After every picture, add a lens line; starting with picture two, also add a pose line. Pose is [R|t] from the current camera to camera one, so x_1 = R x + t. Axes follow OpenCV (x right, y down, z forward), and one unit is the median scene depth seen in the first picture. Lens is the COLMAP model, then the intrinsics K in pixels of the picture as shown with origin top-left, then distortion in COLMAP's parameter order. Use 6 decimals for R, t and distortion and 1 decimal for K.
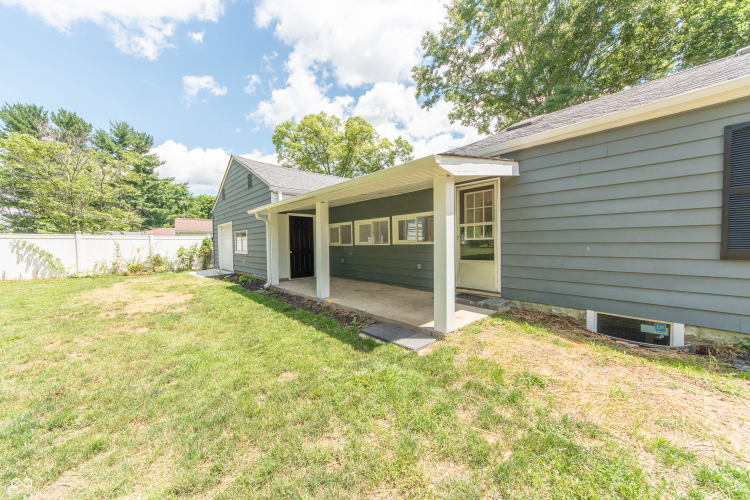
lens RADIAL K [[269.4, 0, 374.5], [0, 269.4, 251.7], [0, 0, 1]] dist [-0.005046, 0.003223]
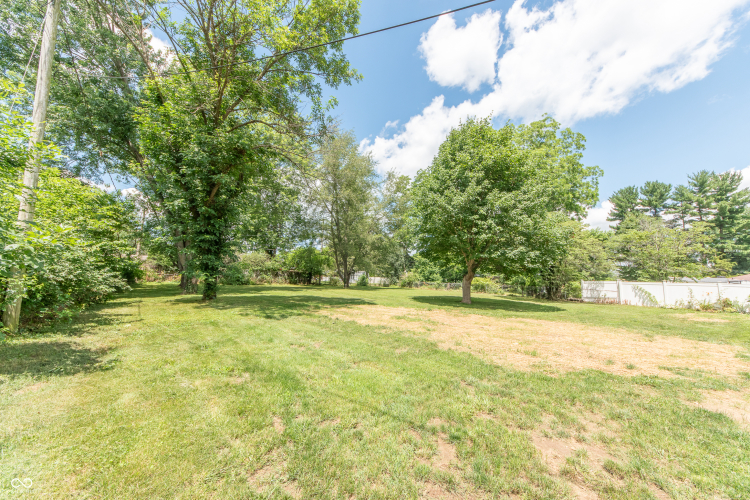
lens RADIAL K [[269.4, 0, 375.6], [0, 269.4, 248.6], [0, 0, 1]] dist [-0.005046, 0.003223]
pose [[-0.081815, -0.115428, -0.989941, 0.181121], [-0.057815, 0.992148, -0.110908, 0.004148], [0.994969, 0.048159, -0.087846, -0.162052]]
